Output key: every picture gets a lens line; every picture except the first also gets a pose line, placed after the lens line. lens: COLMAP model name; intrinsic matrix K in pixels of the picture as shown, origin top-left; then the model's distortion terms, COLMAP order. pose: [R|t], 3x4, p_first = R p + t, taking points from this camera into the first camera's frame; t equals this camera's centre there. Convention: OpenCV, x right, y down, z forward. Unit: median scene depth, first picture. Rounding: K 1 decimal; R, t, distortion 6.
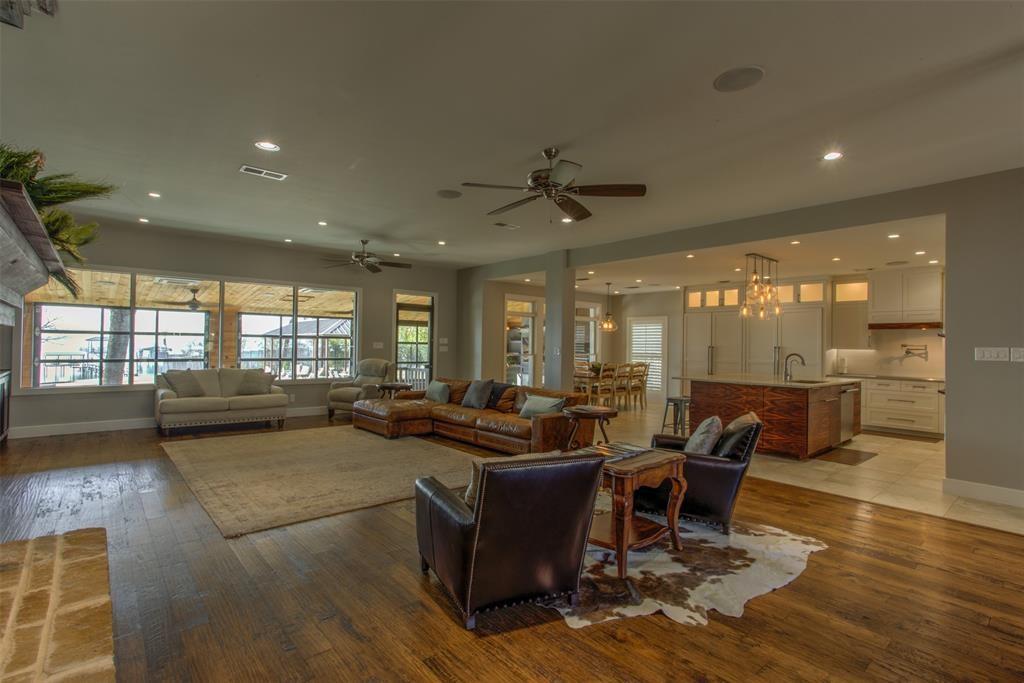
lens RADIAL K [[492.7, 0, 514.8], [0, 492.7, 340.4], [0, 0, 1]] dist [-0.044132, 0.026370]
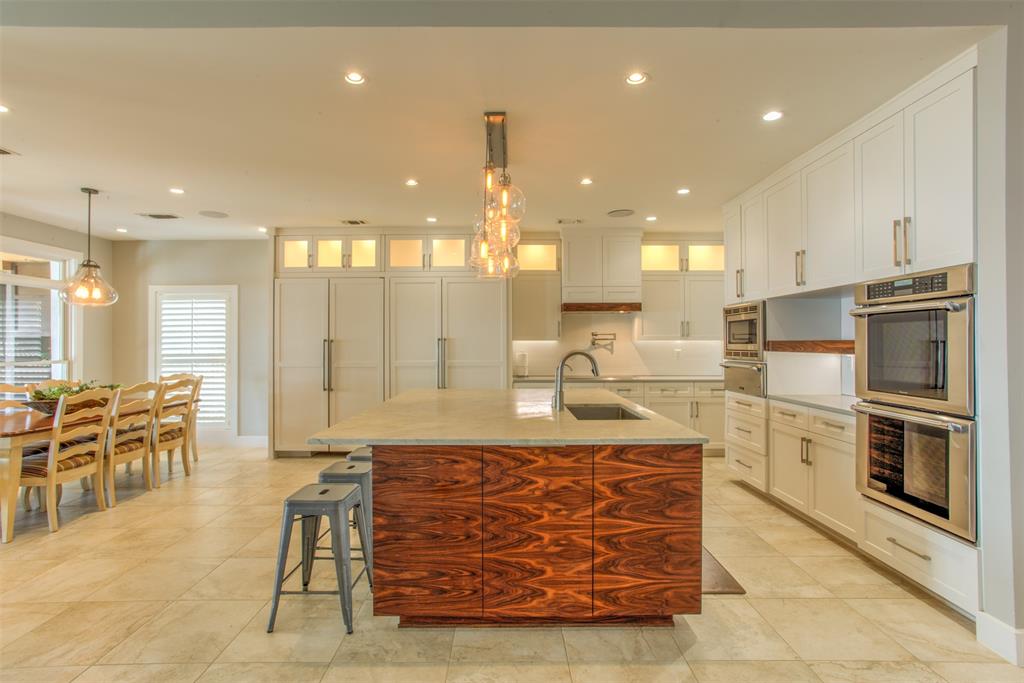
lens RADIAL K [[492.7, 0, 509.7], [0, 492.7, 336.6], [0, 0, 1]] dist [-0.044132, 0.026370]
pose [[0.658070, -0.010883, 0.752878, 0.128357], [0.007532, 0.999941, 0.007871, 0.006744], [-0.752919, 0.000491, 0.658113, 0.521108]]
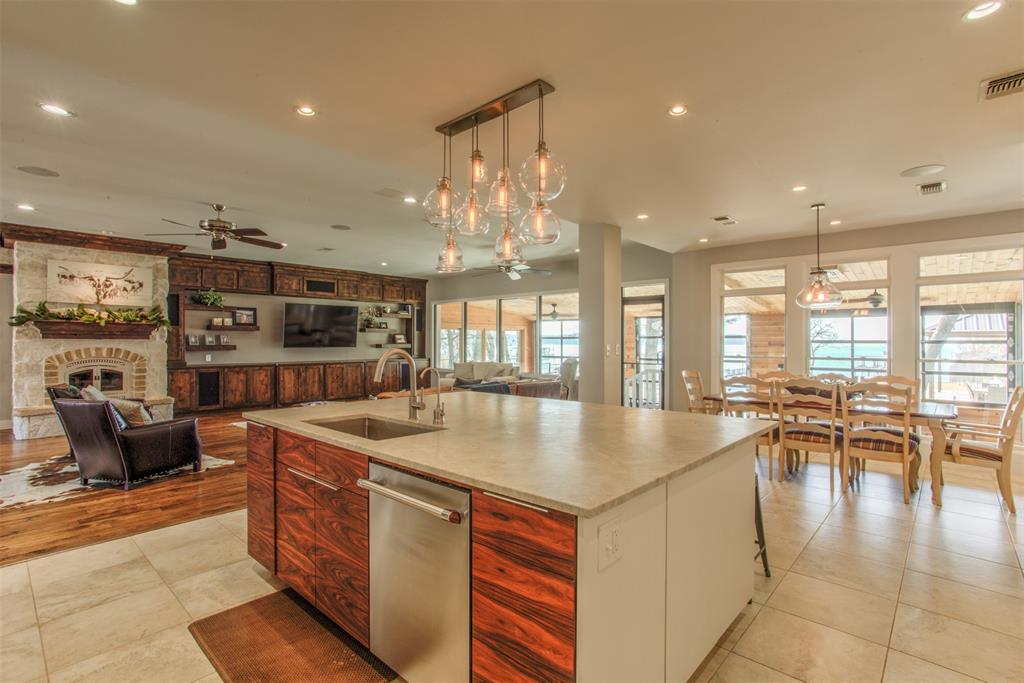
lens RADIAL K [[492.7, 0, 508.6], [0, 492.7, 338.1], [0, 0, 1]] dist [-0.044132, 0.026370]
pose [[0.112350, -0.023545, -0.993390, 0.686608], [0.010383, 0.999692, -0.022520, 0.018487], [0.993614, -0.007784, 0.112560, 0.735985]]
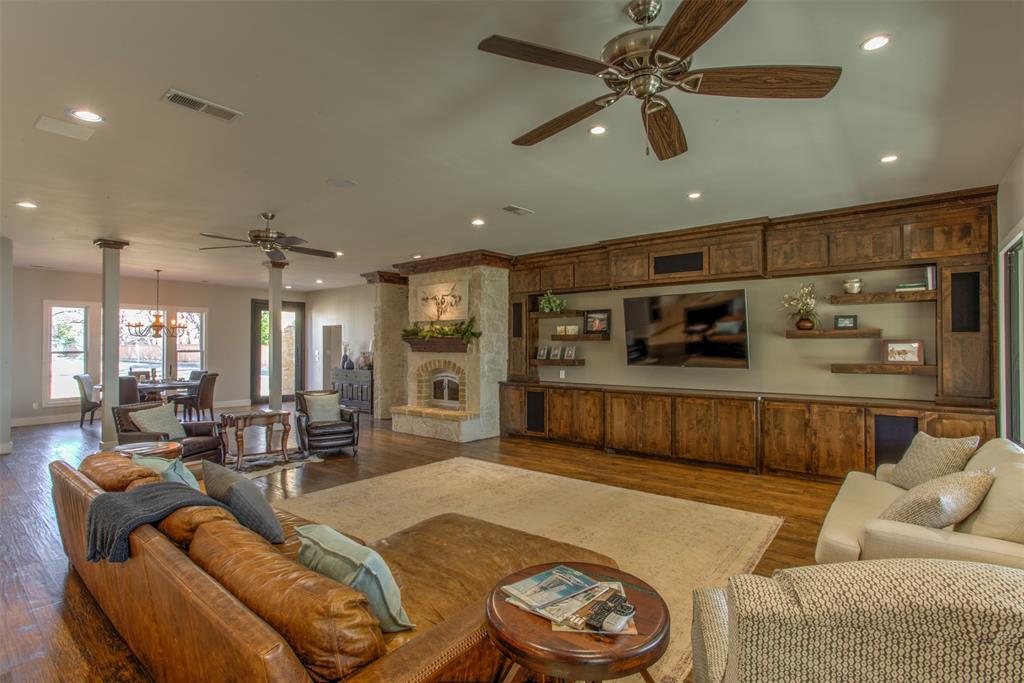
lens RADIAL K [[492.7, 0, 502.0], [0, 492.7, 343.0], [0, 0, 1]] dist [-0.044132, 0.026370]
pose [[-0.986690, -0.014366, -0.161977, -0.154245], [-0.012400, 0.999837, -0.013146, -0.011388], [0.162139, -0.010962, -0.986707, 1.054904]]
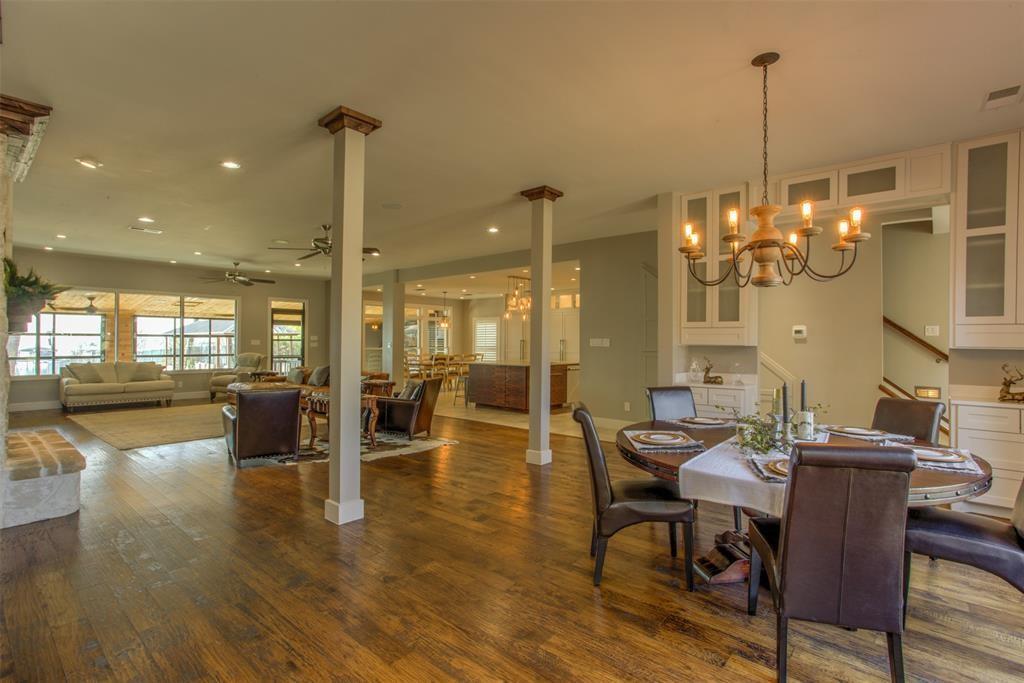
lens RADIAL K [[492.7, 0, 516.4], [0, 492.7, 338.7], [0, 0, 1]] dist [-0.044132, 0.026370]
pose [[0.989453, -0.010981, 0.144435, 0.208628], [0.010217, 0.999930, 0.006032, 0.000537], [-0.144491, -0.004493, 0.989496, -0.339900]]
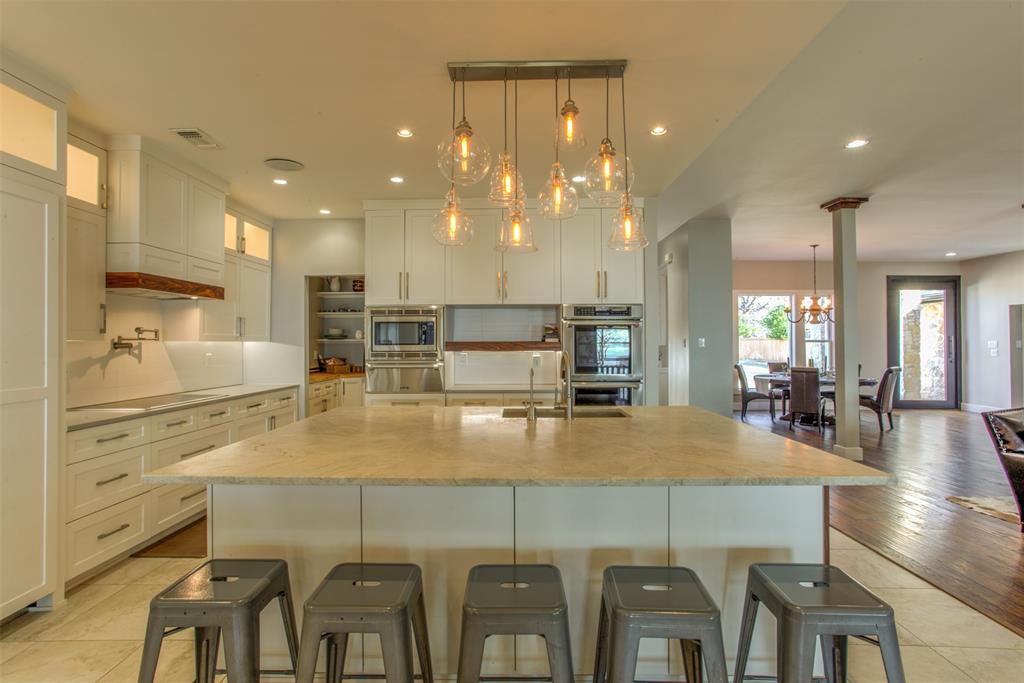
lens RADIAL K [[492.7, 0, 505.0], [0, 492.7, 340.0], [0, 0, 1]] dist [-0.044132, 0.026370]
pose [[-0.737103, -0.014644, 0.675622, 0.226101], [-0.017219, 0.999848, 0.002885, 0.010930], [-0.675561, -0.009507, -0.737243, 0.957394]]
